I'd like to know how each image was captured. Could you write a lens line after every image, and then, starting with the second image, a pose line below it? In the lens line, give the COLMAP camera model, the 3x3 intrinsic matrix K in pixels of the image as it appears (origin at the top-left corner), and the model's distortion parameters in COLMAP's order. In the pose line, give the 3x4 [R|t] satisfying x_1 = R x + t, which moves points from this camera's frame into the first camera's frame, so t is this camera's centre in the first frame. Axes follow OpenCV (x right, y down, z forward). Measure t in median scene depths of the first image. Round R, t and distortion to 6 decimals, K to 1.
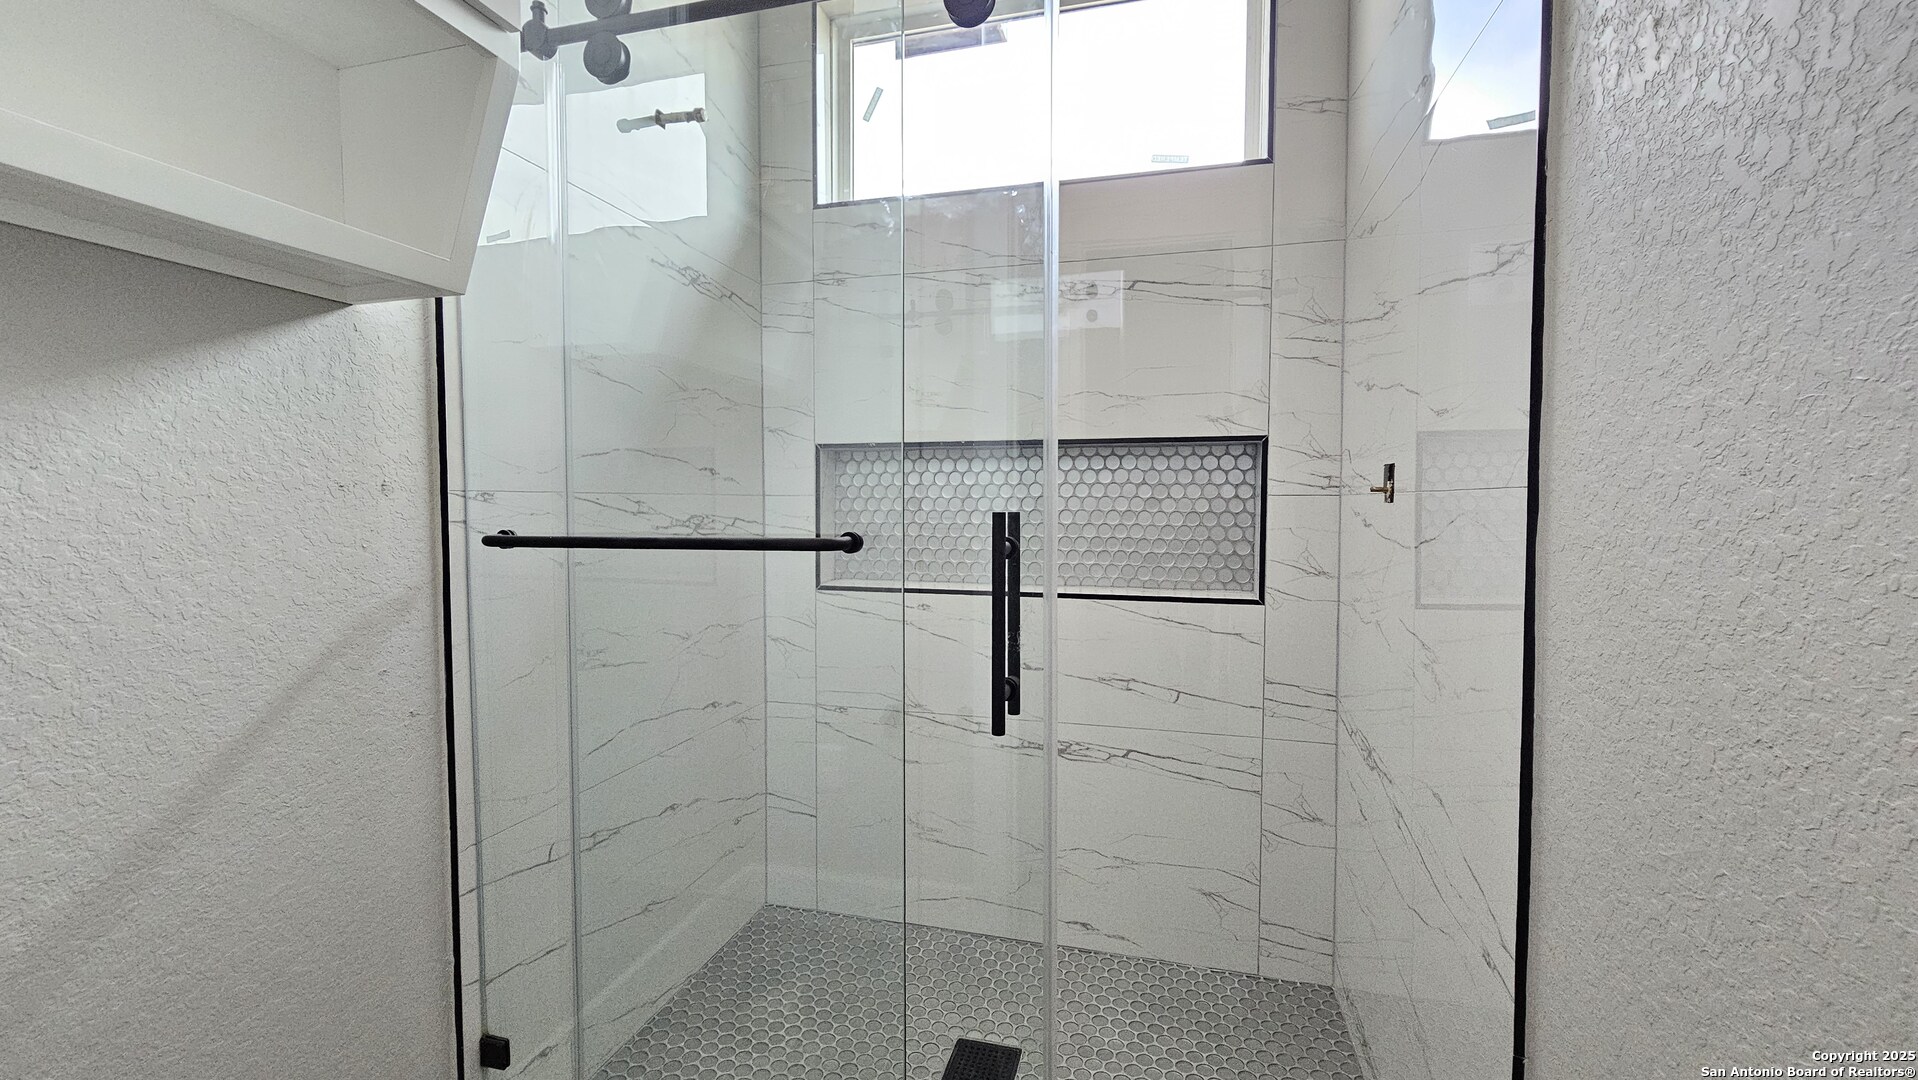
lens RADIAL K [[787.2, 0, 956.0], [0, 787.2, 549.3], [0, 0, 1]] dist [0.002175, -0.000718]
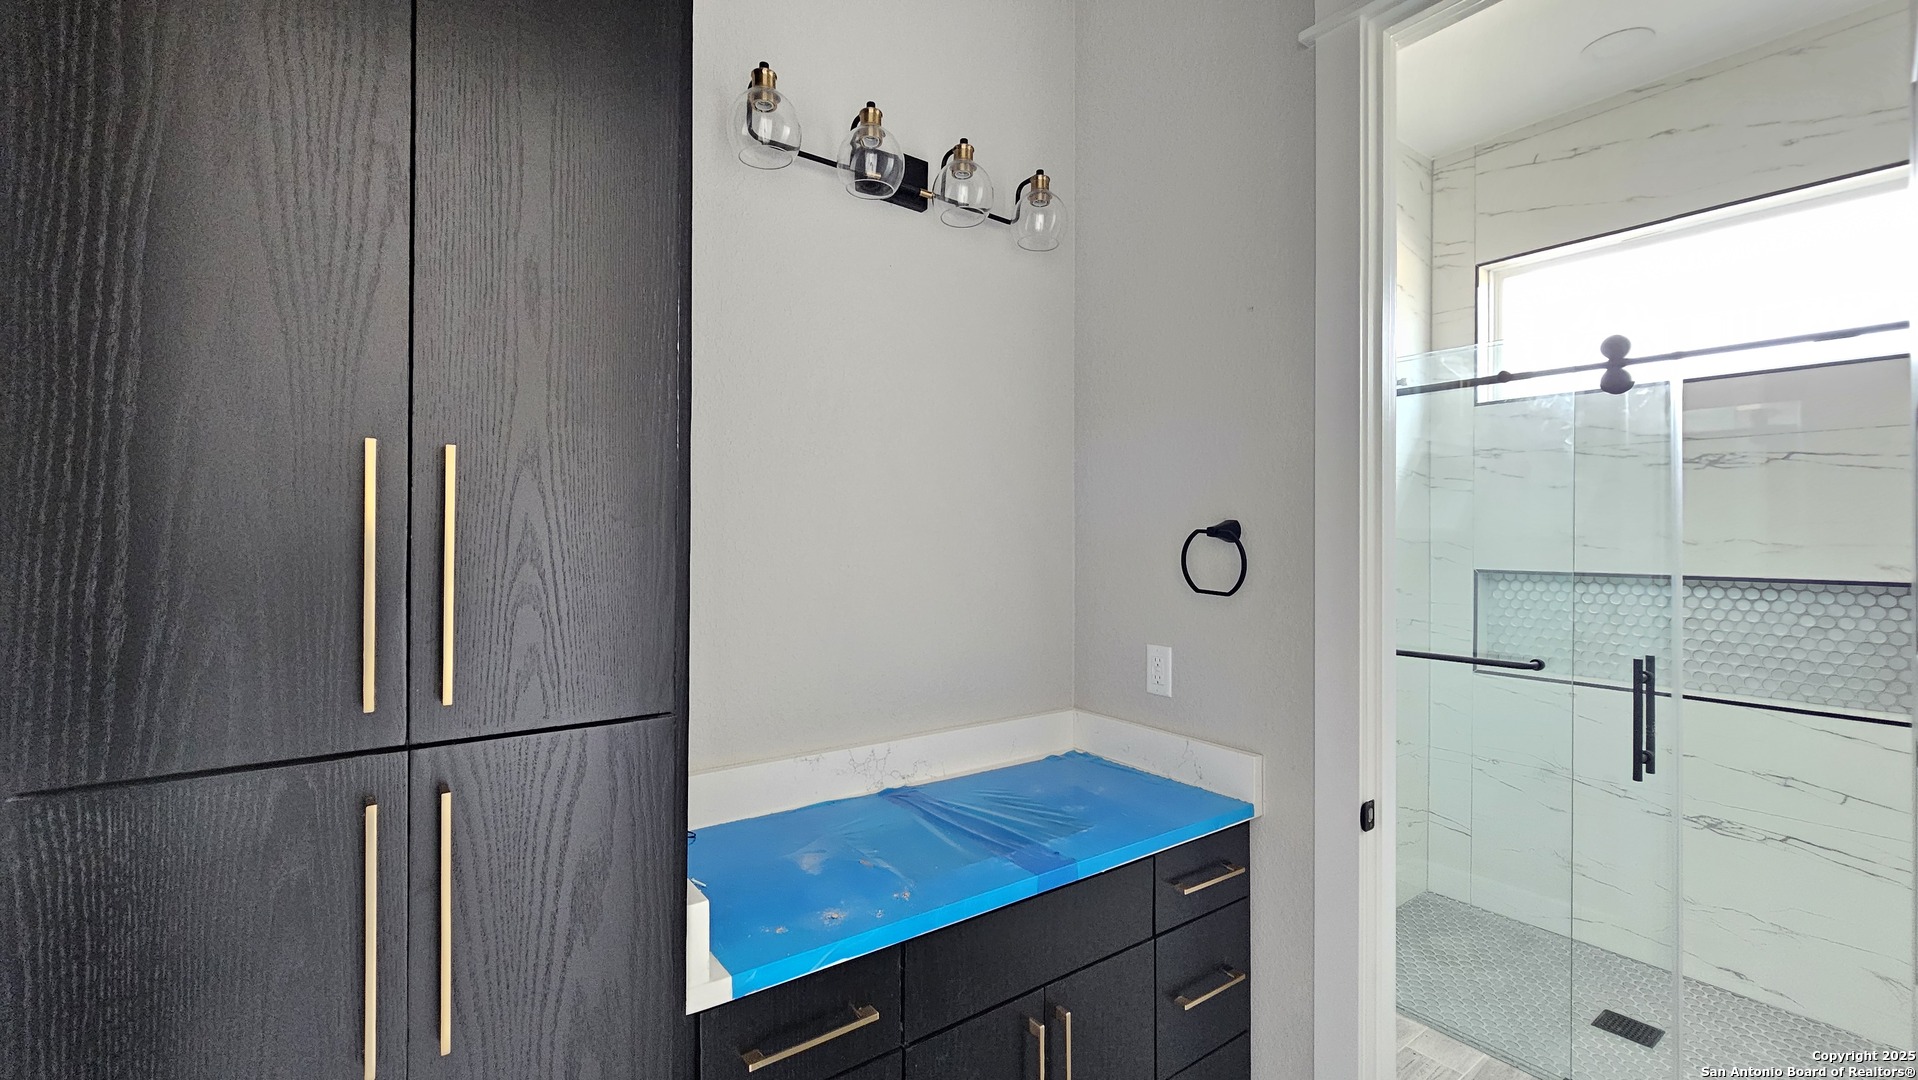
lens RADIAL K [[787.2, 0, 955.1], [0, 787.2, 540.0], [0, 0, 1]] dist [0.002175, -0.000718]
pose [[0.778740, 0.002217, -0.627343, -0.018672], [-0.040398, 0.998095, -0.046621, -0.099291], [0.626044, 0.061649, 0.777347, -0.836022]]
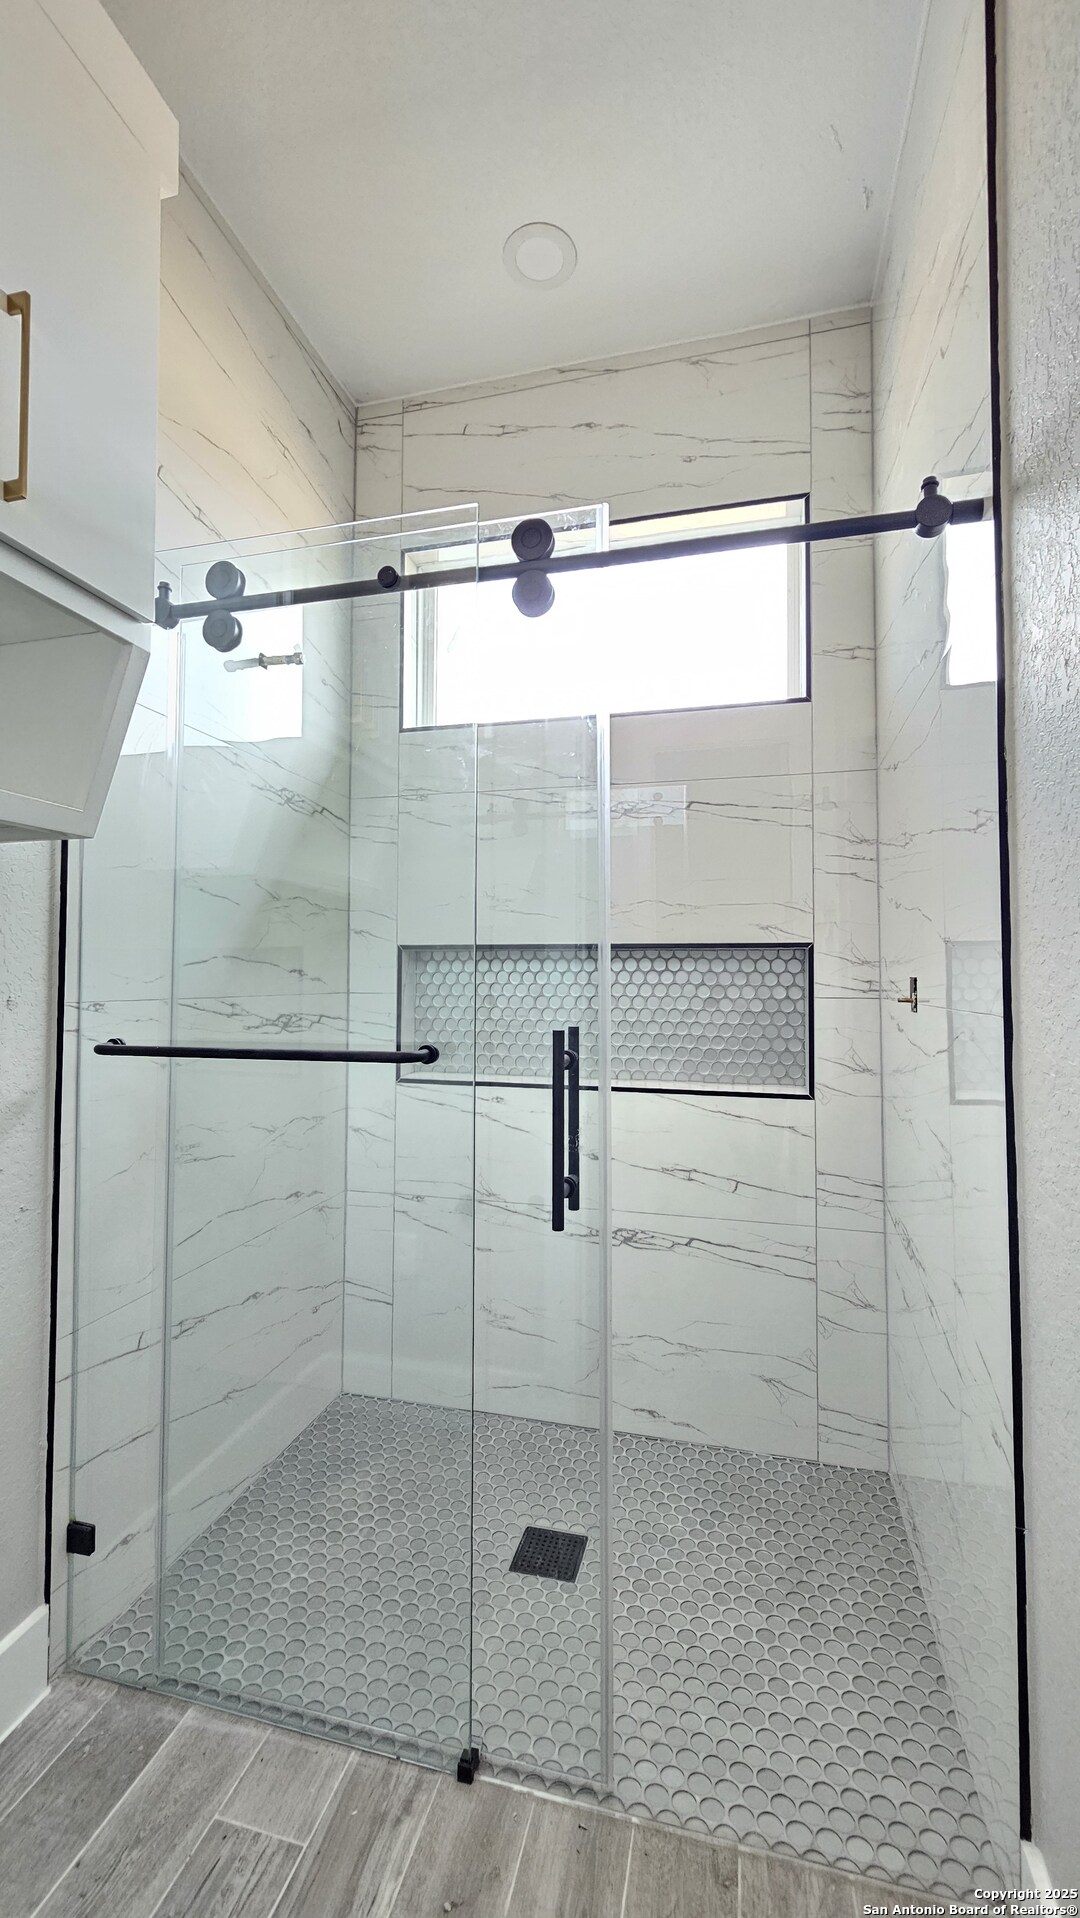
lens RADIAL K [[787.2, 0, 546.0], [0, 787.2, 963.2], [0, 0, 1]] dist [0.002175, -0.000718]
pose [[0.999939, 0.002600, 0.010773, 0.014271], [-0.001745, 0.996900, -0.078654, -0.031010], [-0.010944, 0.078630, 0.996844, -0.082027]]
